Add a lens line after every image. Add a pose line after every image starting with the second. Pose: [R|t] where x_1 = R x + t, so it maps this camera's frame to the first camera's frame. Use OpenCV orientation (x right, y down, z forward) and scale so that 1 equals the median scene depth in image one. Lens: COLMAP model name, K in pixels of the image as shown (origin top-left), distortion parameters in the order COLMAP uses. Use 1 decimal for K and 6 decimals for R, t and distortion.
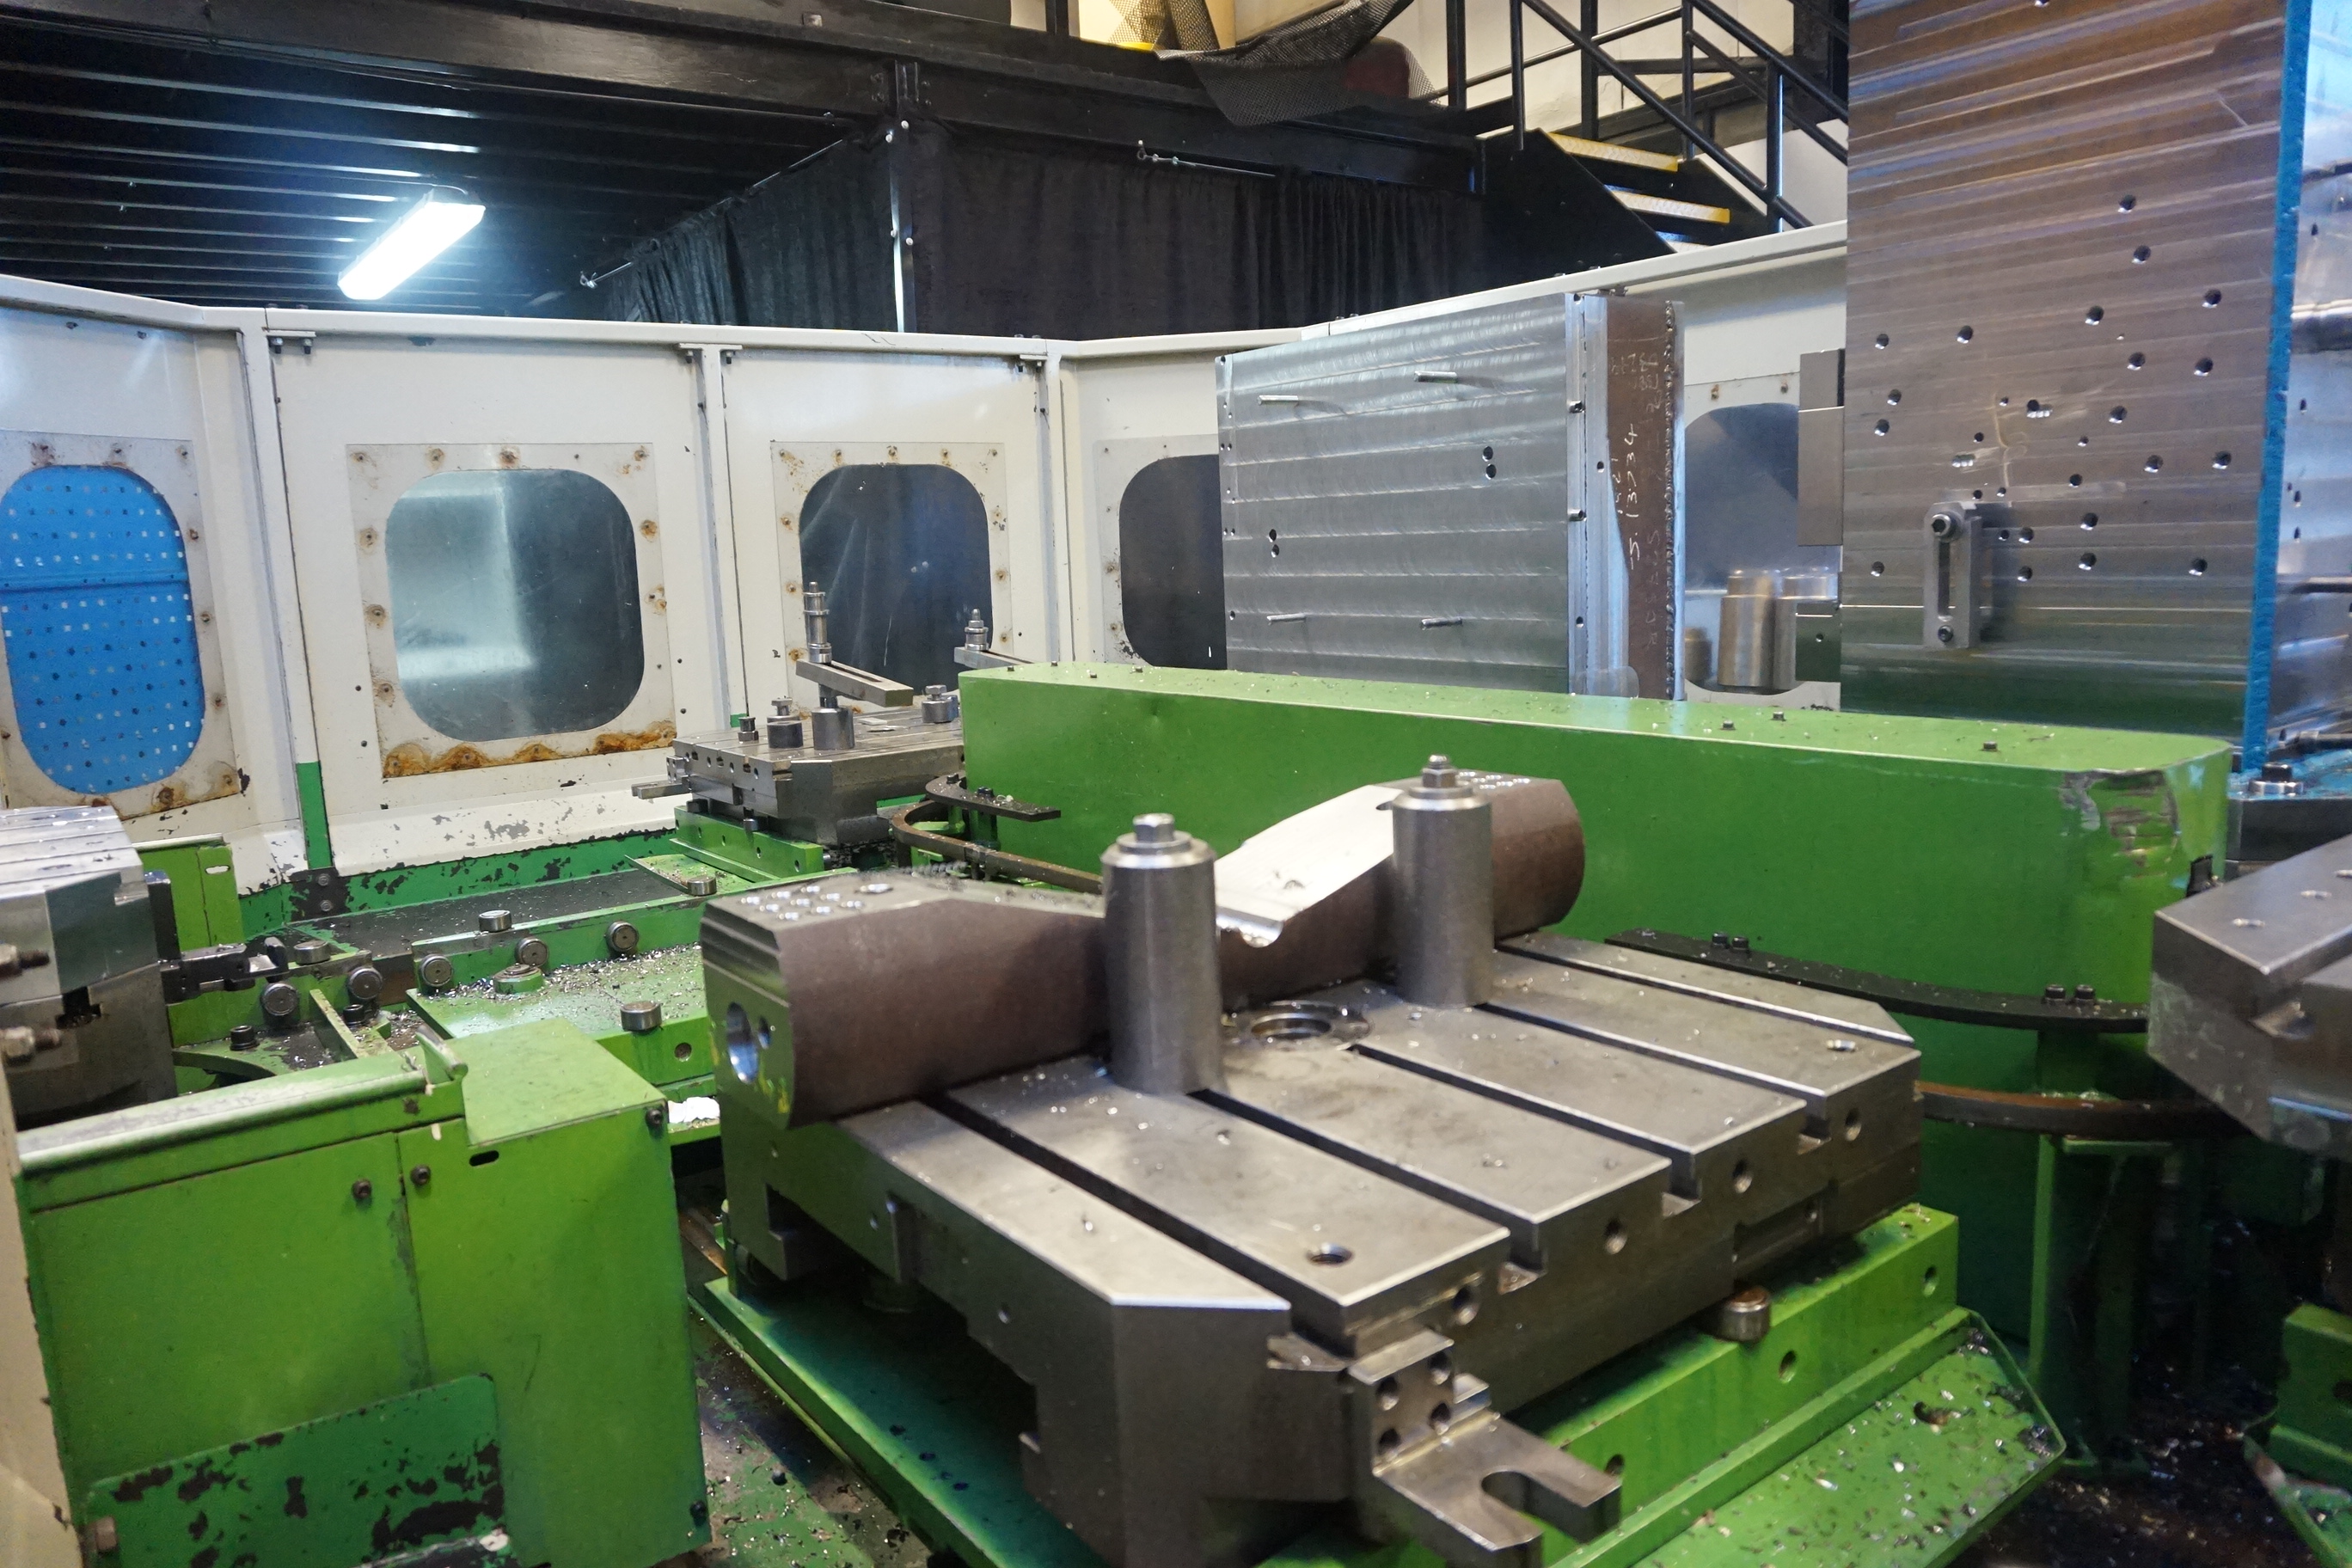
lens RADIAL K [[1589.8, 0, 1169.3], [0, 1589.8, 787.9], [0, 0, 1]] dist [-0.048874, 0.040055]
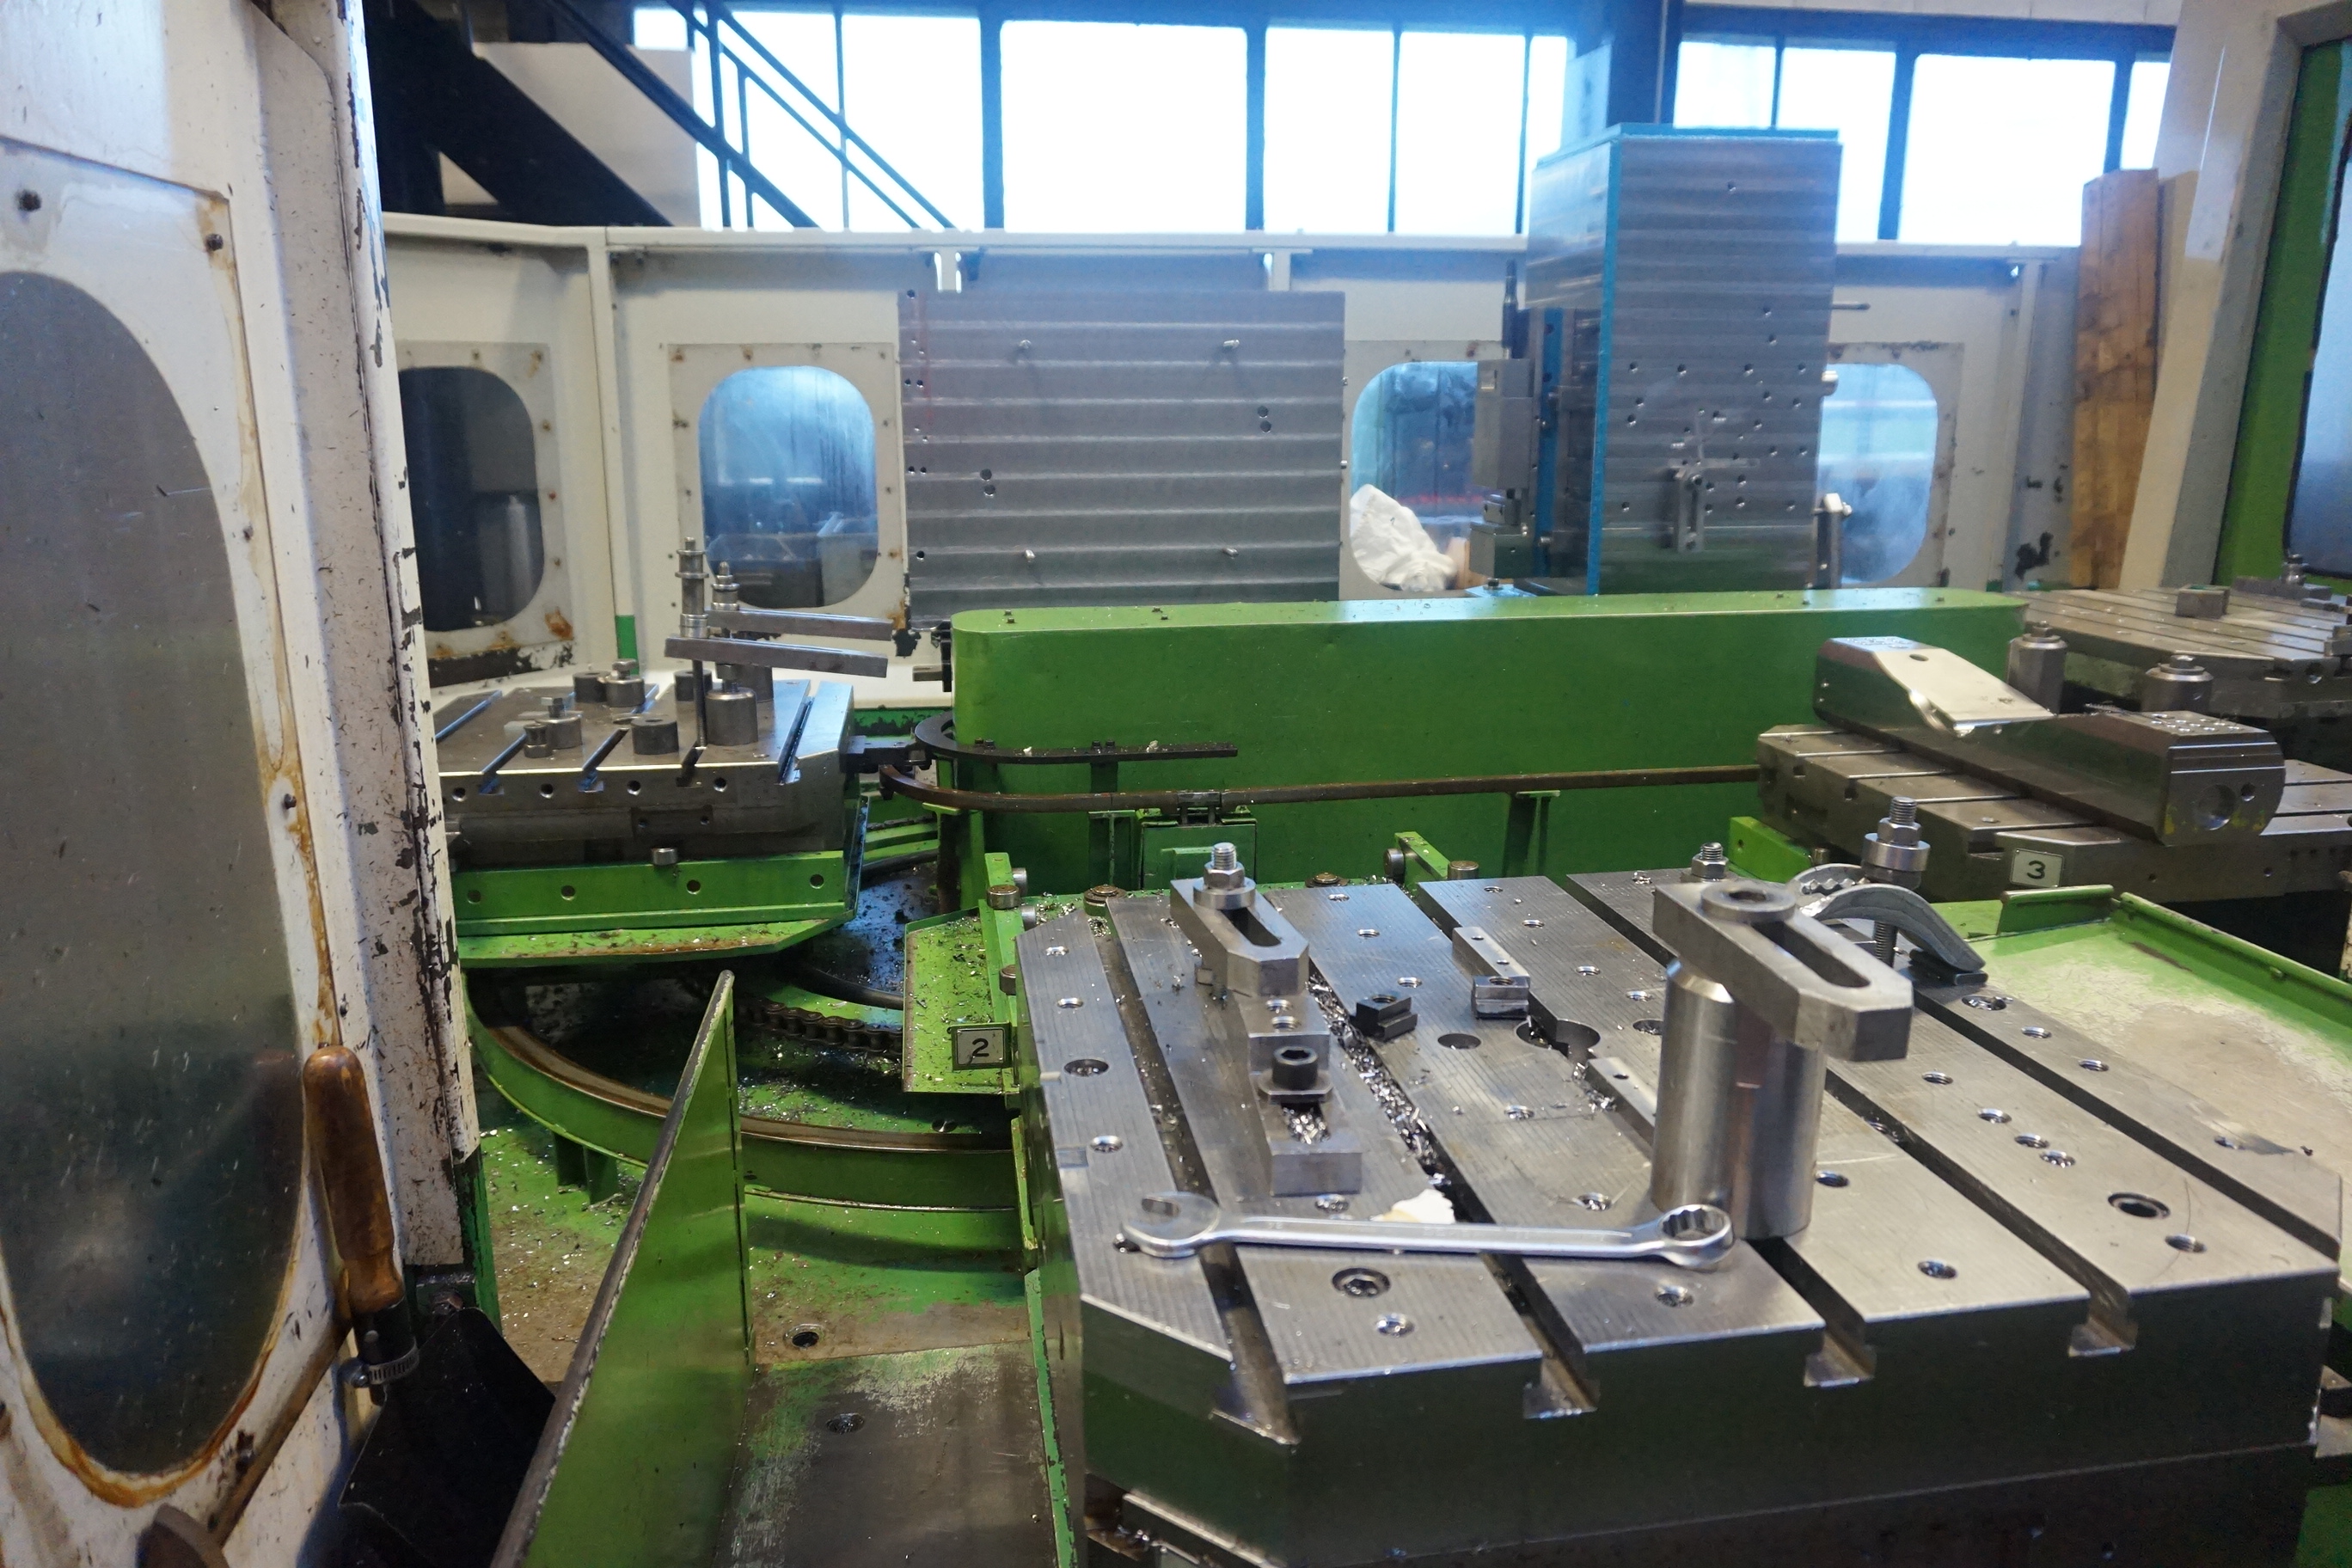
lens RADIAL K [[1589.8, 0, 1169.3], [0, 1589.8, 787.9], [0, 0, 1]] dist [-0.048874, 0.040055]
pose [[0.467725, -0.175877, 0.866199, -1.550559], [0.120059, 0.983562, 0.134878, -0.161387], [-0.875682, 0.040910, 0.481152, 0.788950]]
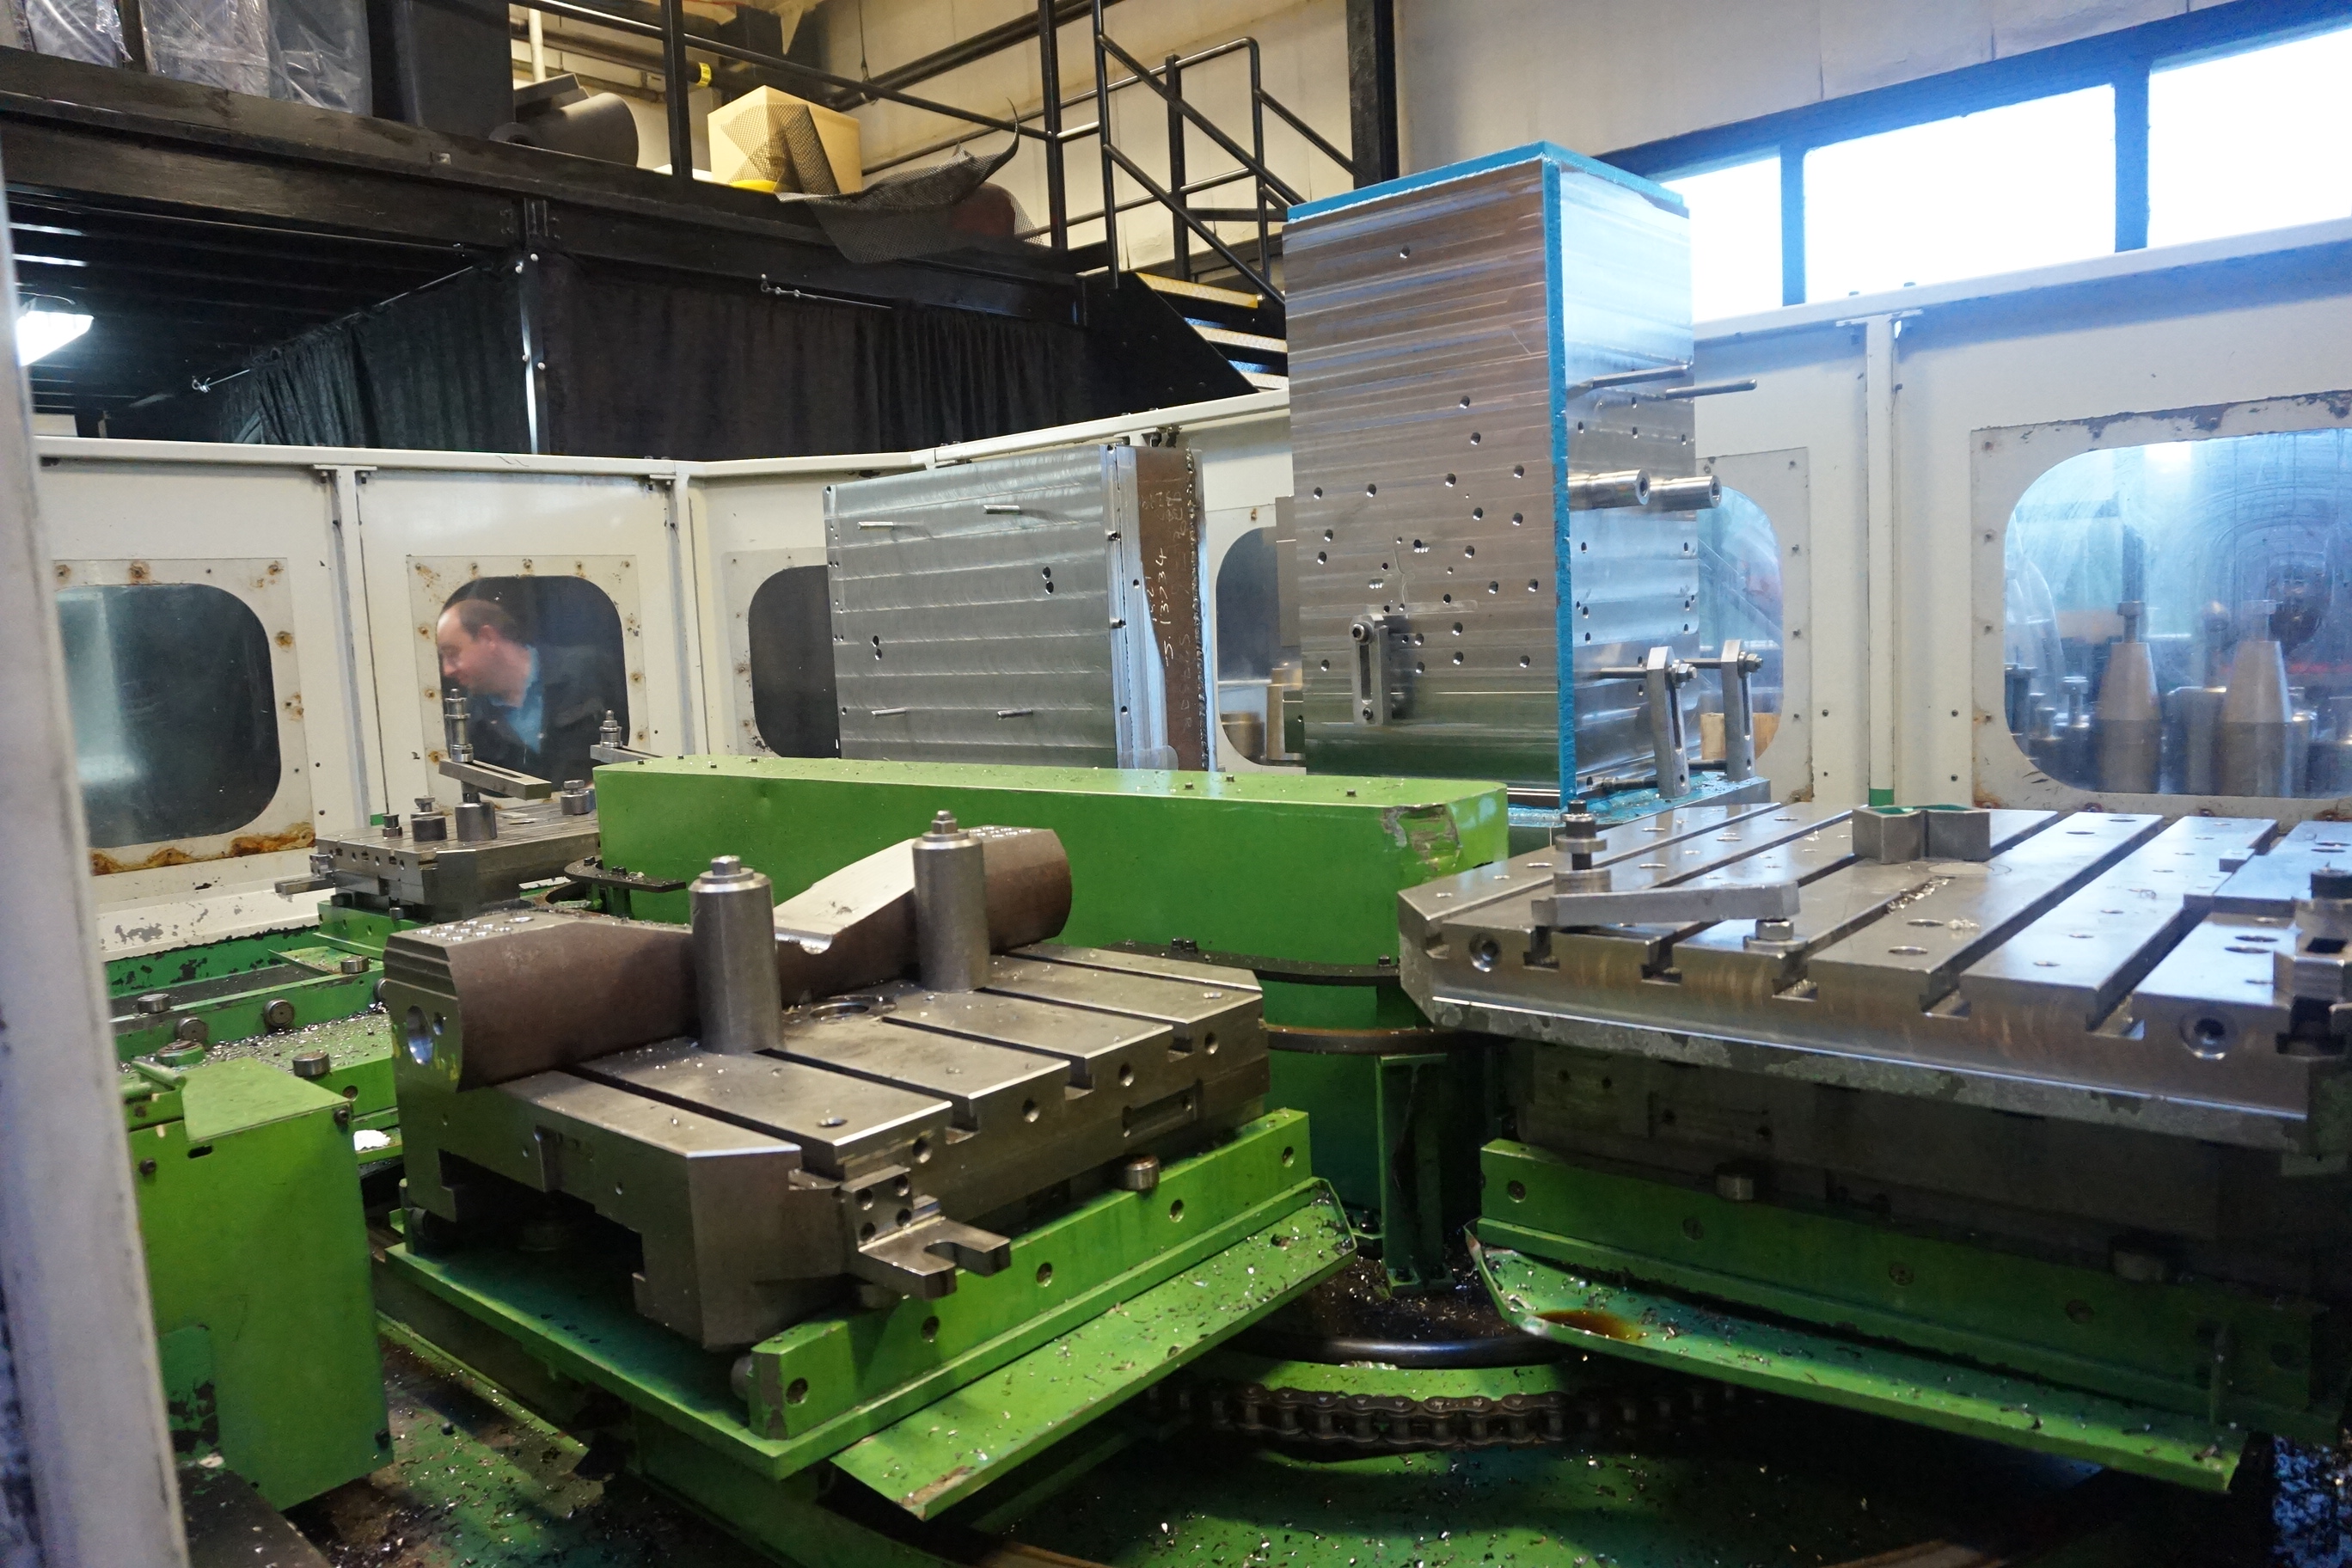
lens RADIAL K [[1602.6, 0, 1169.8], [0, 1602.6, 786.0], [0, 0, 1]] dist [-0.055229, 0.042097]
pose [[0.977926, -0.030358, 0.206733, 0.058433], [0.042285, 0.997671, -0.053522, 0.032614], [-0.204626, 0.061082, 0.976932, -0.325386]]
